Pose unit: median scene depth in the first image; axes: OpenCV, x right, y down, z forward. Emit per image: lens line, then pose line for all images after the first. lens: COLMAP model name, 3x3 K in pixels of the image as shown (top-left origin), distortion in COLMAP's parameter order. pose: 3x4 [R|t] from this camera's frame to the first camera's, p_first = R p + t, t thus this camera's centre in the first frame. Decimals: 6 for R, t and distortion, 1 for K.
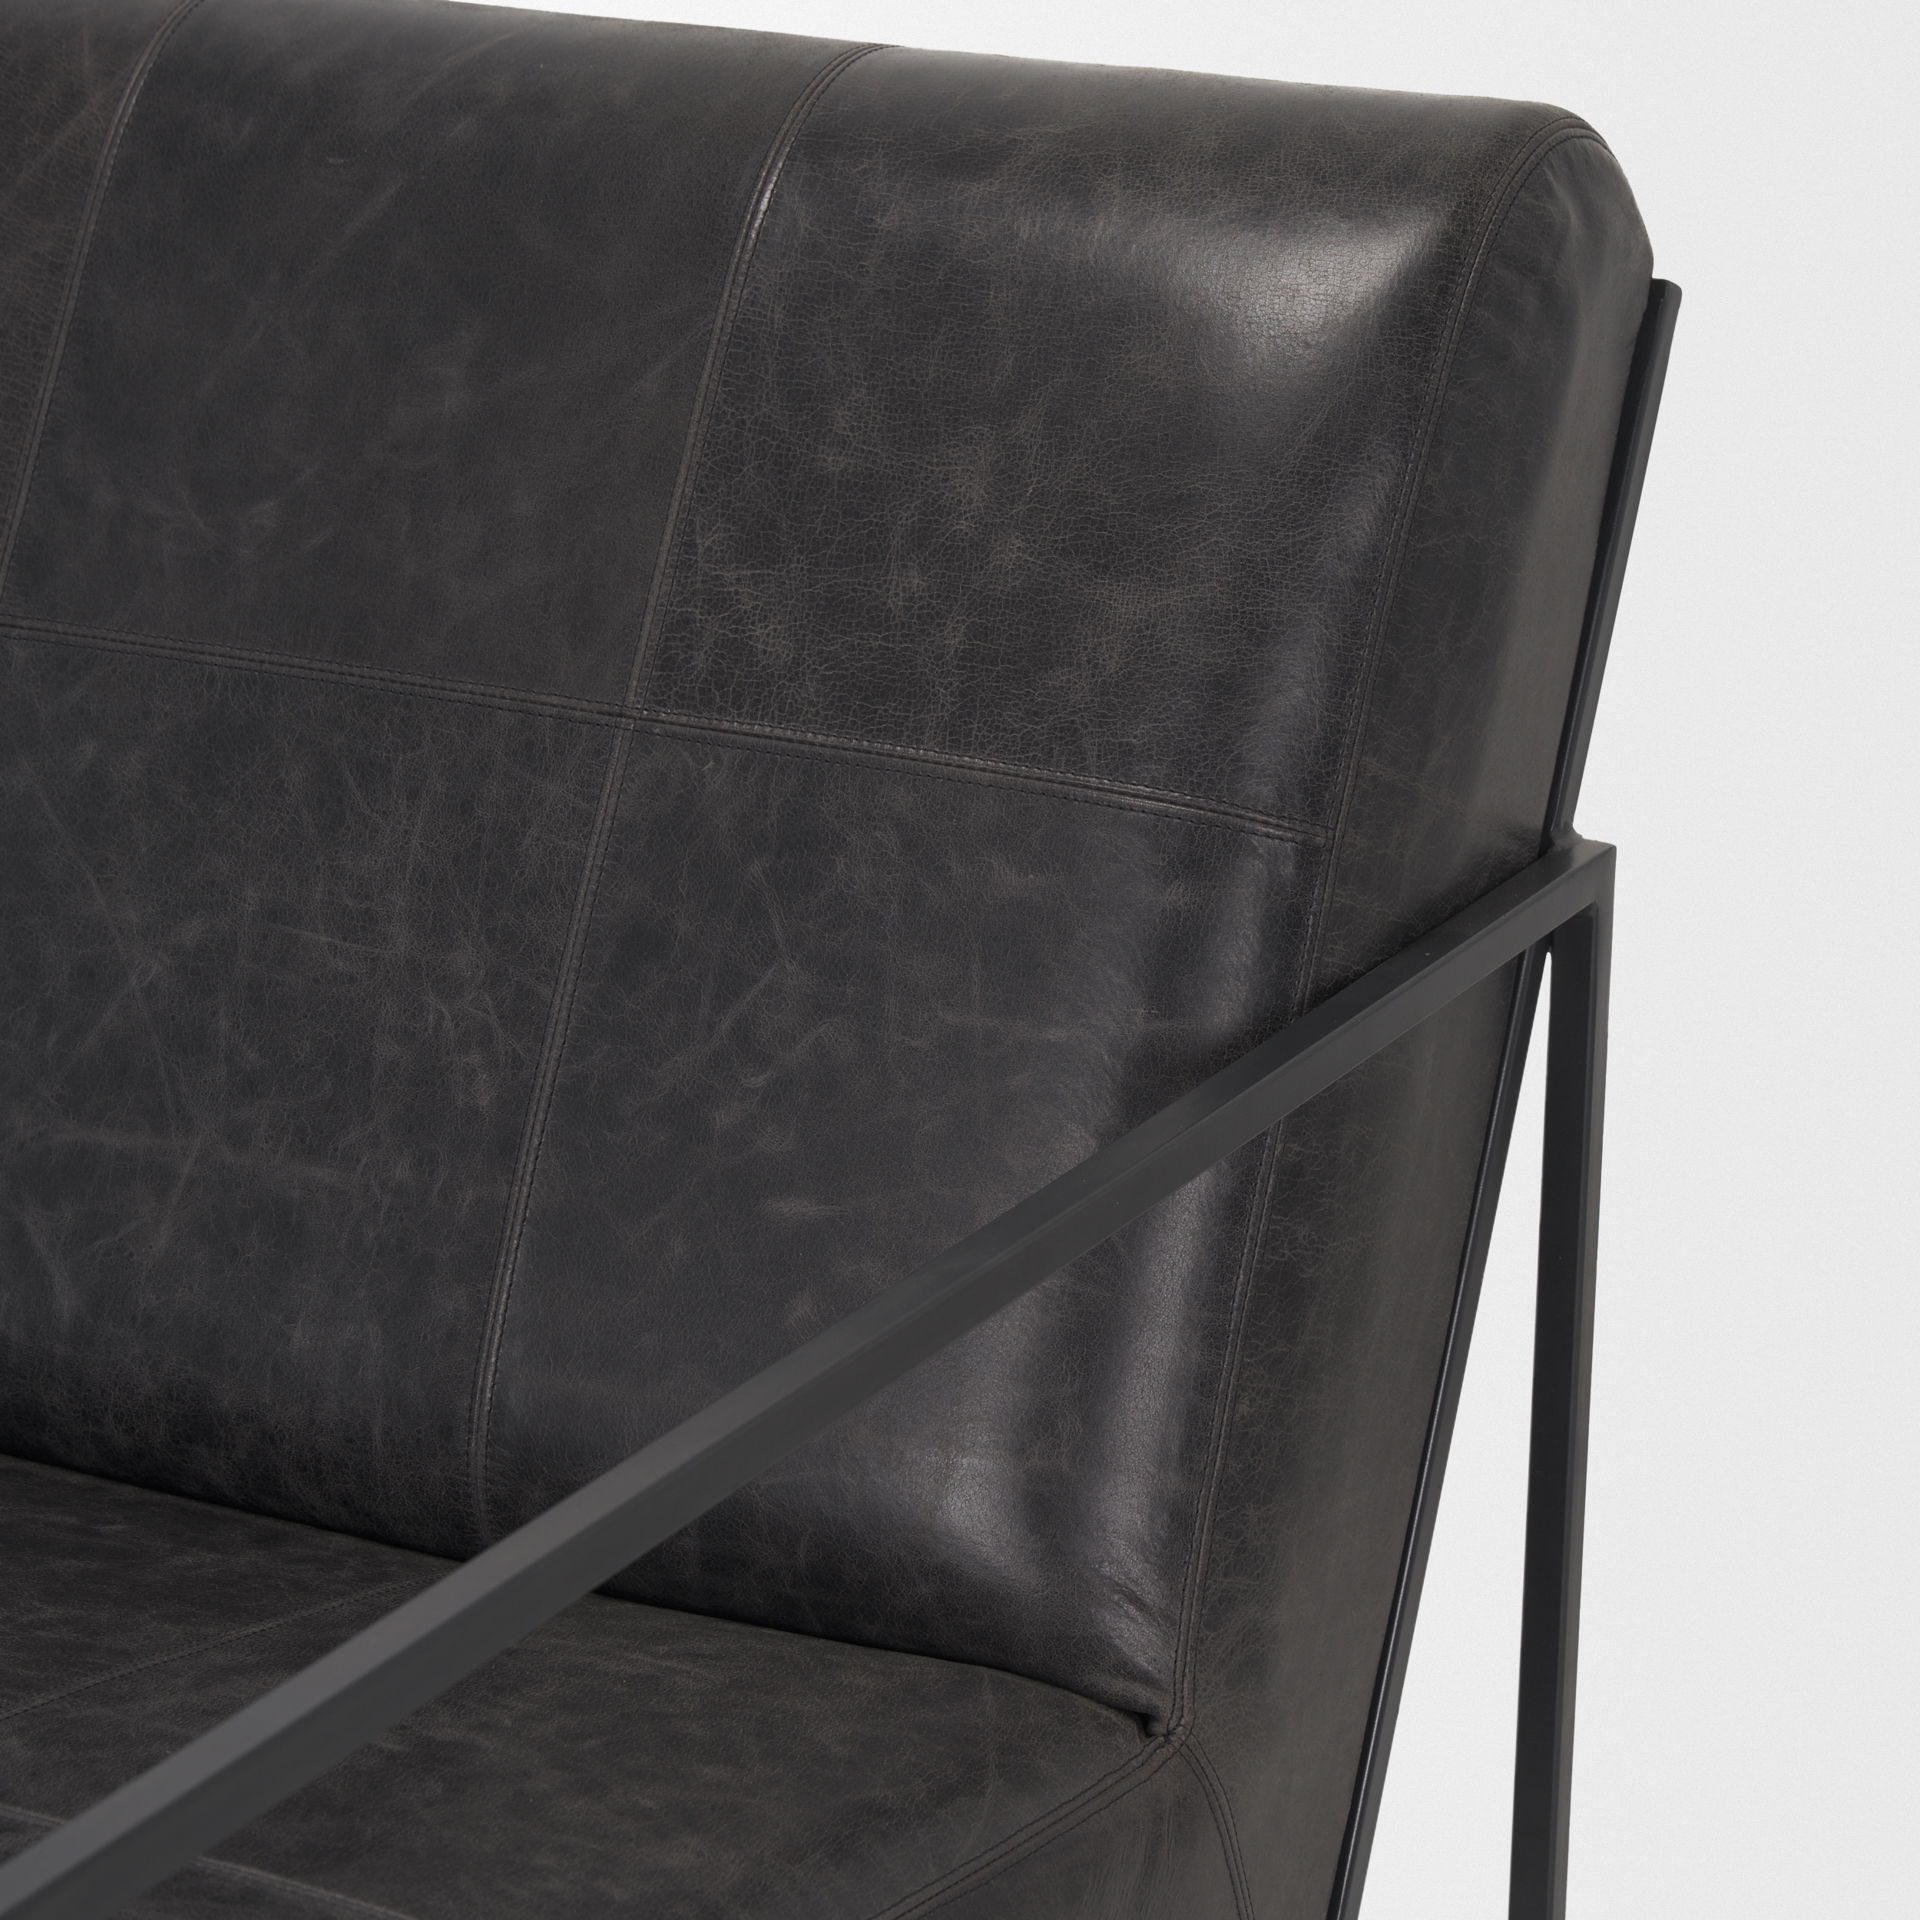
lens RADIAL K [[5665.9, 0, 1209.6], [0, 5665.9, 1083.1], [0, 0, 1]] dist [0.005383, 0.000000]
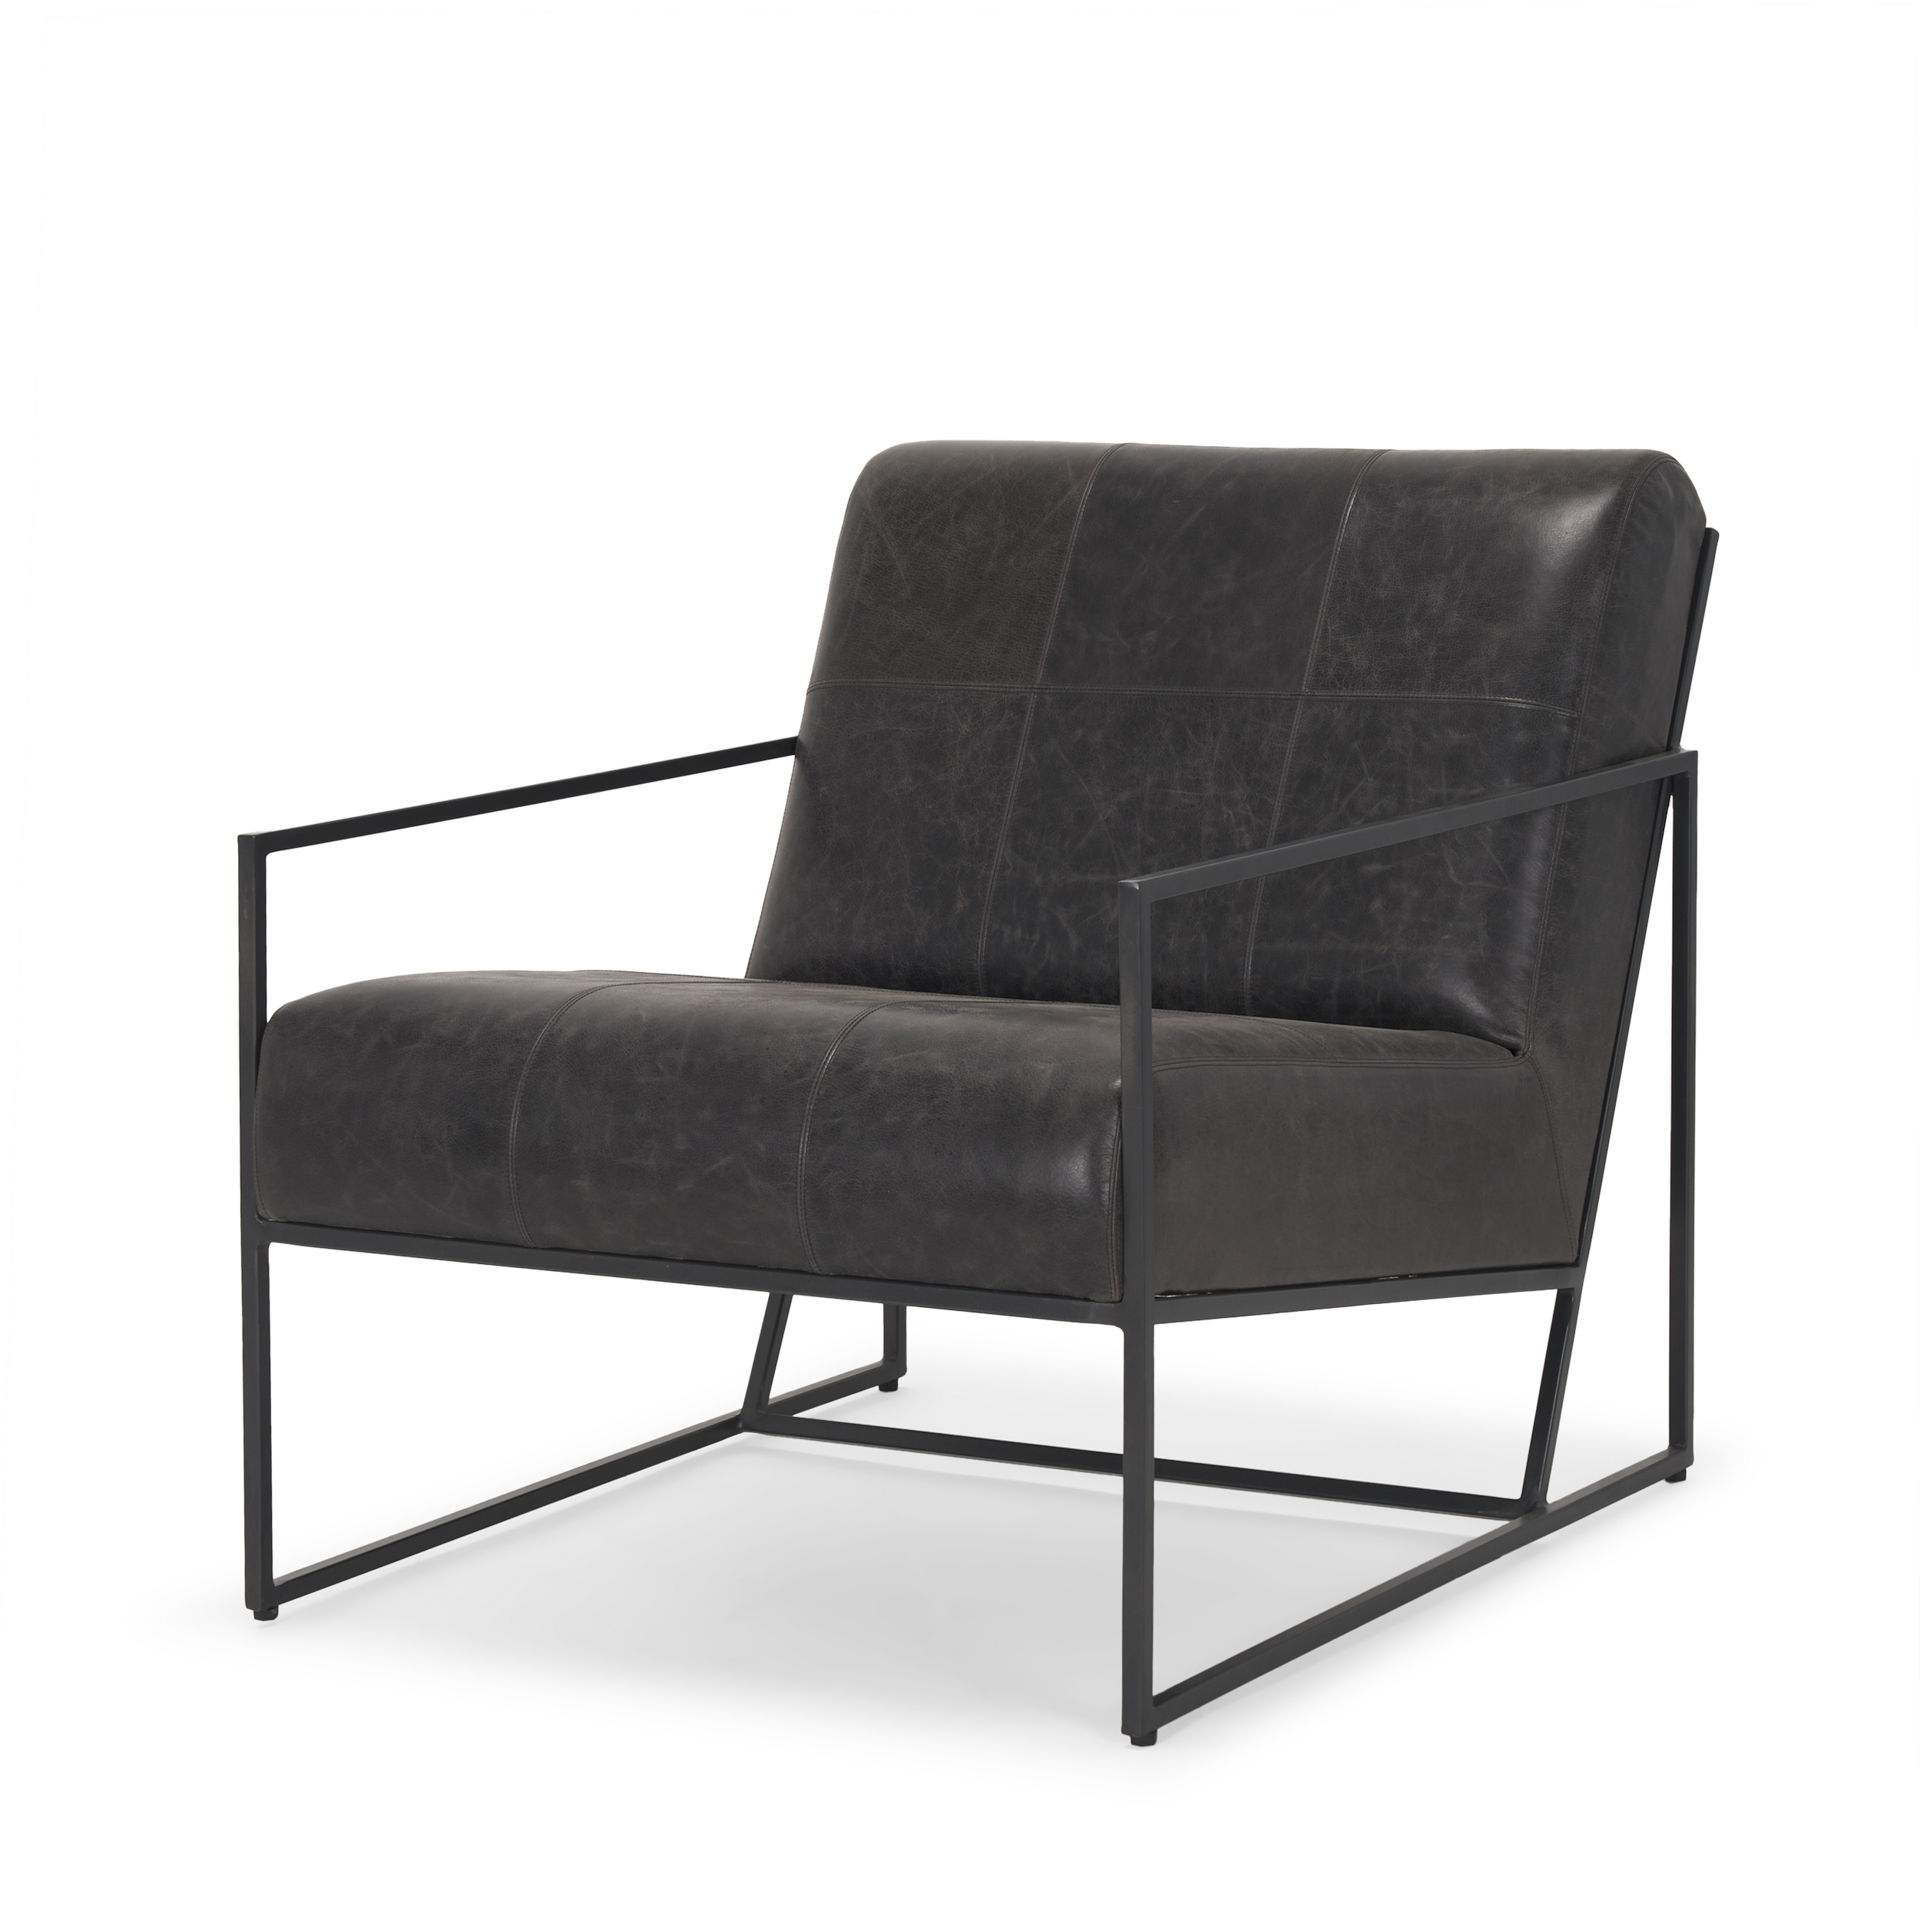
lens RADIAL K [[5665.9, 0, 979.5], [0, 5665.9, 1088.6], [0, 0, 1]] dist [0.005383, 0.000000]
pose [[0.995512, -0.019460, -0.092614, -0.014689], [0.002379, 0.983467, -0.181075, 0.571130], [0.094607, 0.180042, 0.979099, -1.478564]]
